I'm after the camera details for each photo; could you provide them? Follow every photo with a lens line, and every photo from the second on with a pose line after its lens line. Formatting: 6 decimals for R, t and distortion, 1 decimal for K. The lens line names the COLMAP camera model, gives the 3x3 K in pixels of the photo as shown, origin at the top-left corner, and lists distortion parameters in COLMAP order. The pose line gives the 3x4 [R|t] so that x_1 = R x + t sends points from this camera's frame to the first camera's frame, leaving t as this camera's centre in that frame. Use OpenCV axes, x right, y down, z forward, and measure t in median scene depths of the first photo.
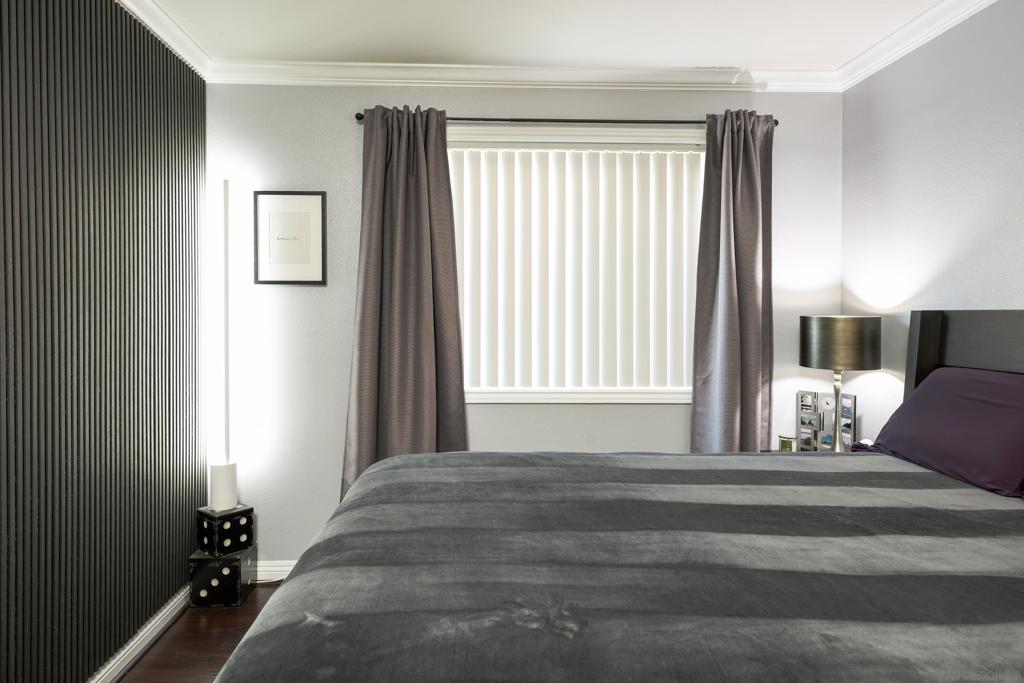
lens RADIAL K [[671.0, 0, 510.6], [0, 671.0, 312.8], [0, 0, 1]] dist [0.003046, 0.000254]
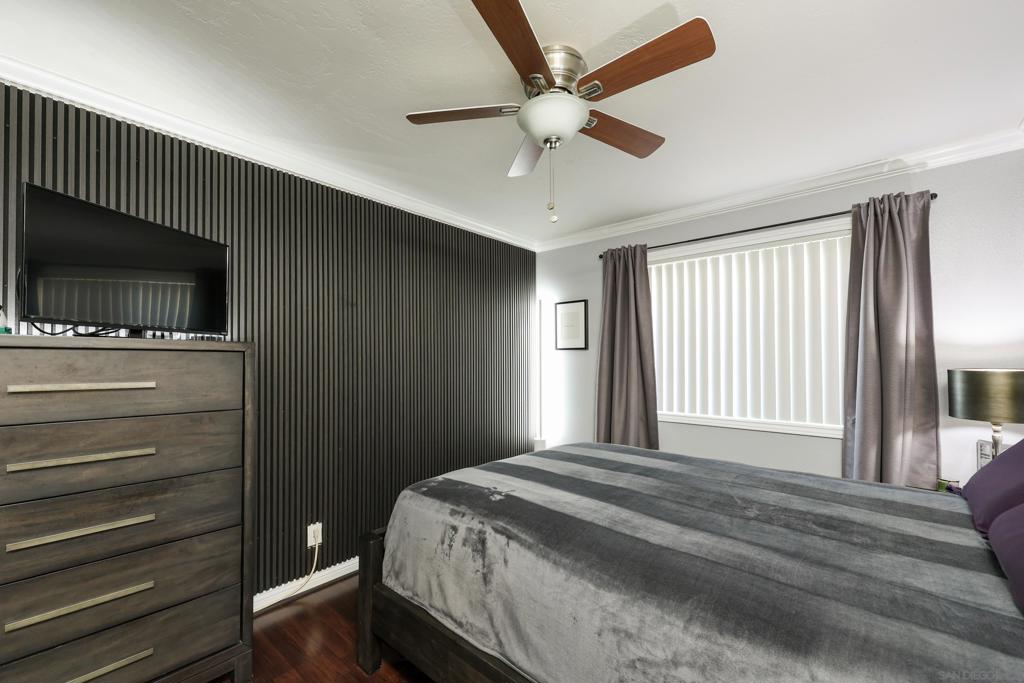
lens RADIAL K [[421.2, 0, 510.3], [0, 421.2, 356.3], [0, 0, 1]] dist [0.000673, 0.000331]
pose [[0.729133, -0.011092, -0.684282, 0.364779], [-0.003238, 0.999802, -0.019657, -0.000063], [0.684364, 0.016549, 0.728952, 0.010073]]
